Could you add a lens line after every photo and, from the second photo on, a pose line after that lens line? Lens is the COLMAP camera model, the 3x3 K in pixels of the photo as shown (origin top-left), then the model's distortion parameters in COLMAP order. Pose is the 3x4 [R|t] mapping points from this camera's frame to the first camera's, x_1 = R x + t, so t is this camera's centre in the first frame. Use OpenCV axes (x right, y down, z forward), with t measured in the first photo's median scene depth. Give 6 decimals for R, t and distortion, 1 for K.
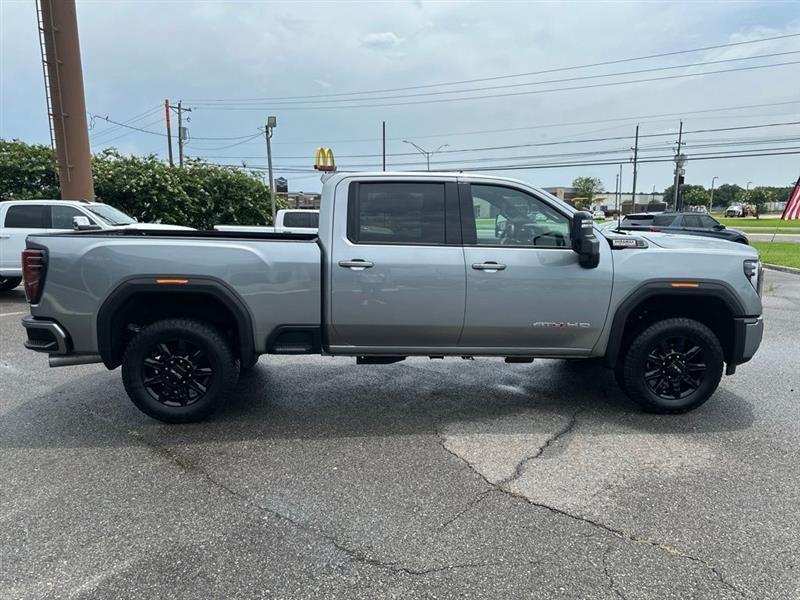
lens RADIAL K [[575.6, 0, 402.5], [0, 575.6, 297.4], [0, 0, 1]] dist [0.073236, -0.105541]
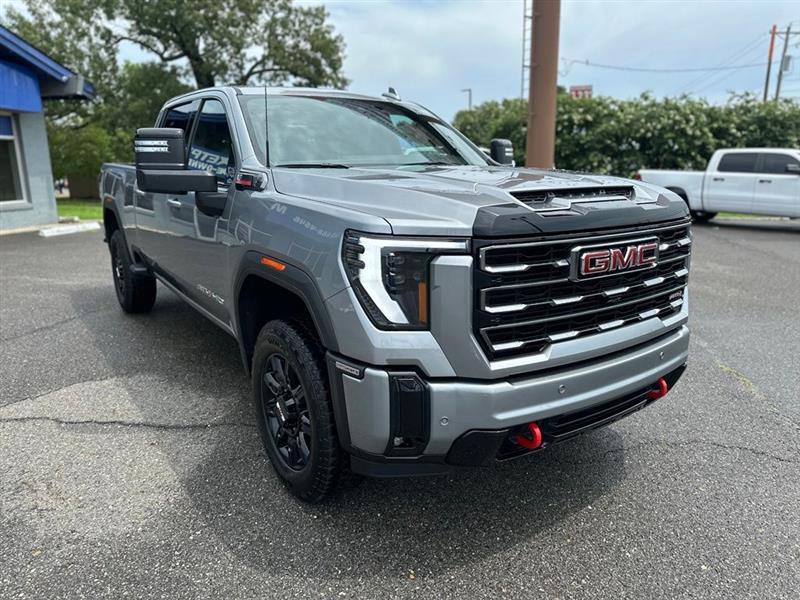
lens RADIAL K [[582.0, 0, 400.2], [0, 582.0, 295.4], [0, 0, 1]] dist [0.044345, -0.048343]
pose [[0.503991, 0.191505, -0.842211, 0.285824], [-0.124868, 0.981021, 0.148345, -0.024701], [0.854635, 0.030401, 0.518339, 0.235045]]
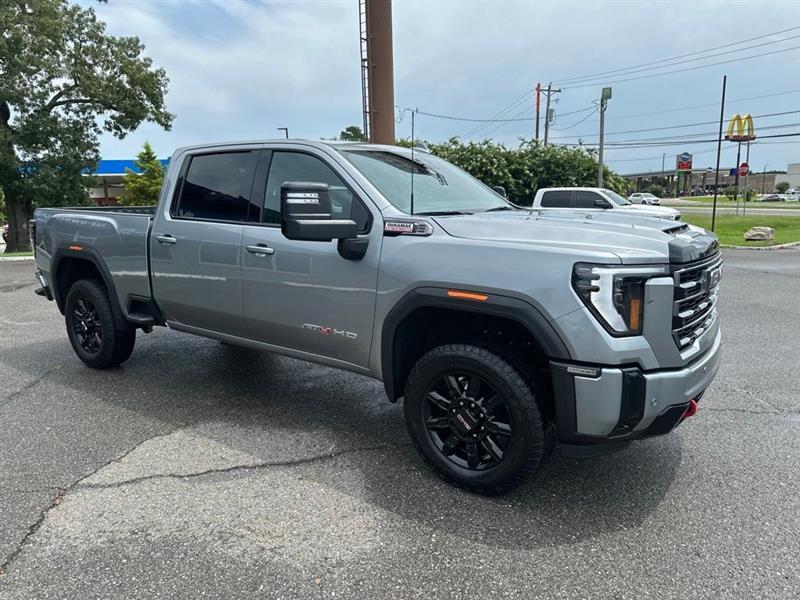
lens RADIAL K [[574.5, 0, 400.0], [0, 574.5, 300.0], [0, 0, 1]] dist [0.095028, -0.119503]
pose [[0.766058, 0.105444, -0.634063, 0.237161], [-0.083557, 0.994419, 0.064420, -0.014527], [0.637317, 0.003631, 0.770593, 0.133036]]
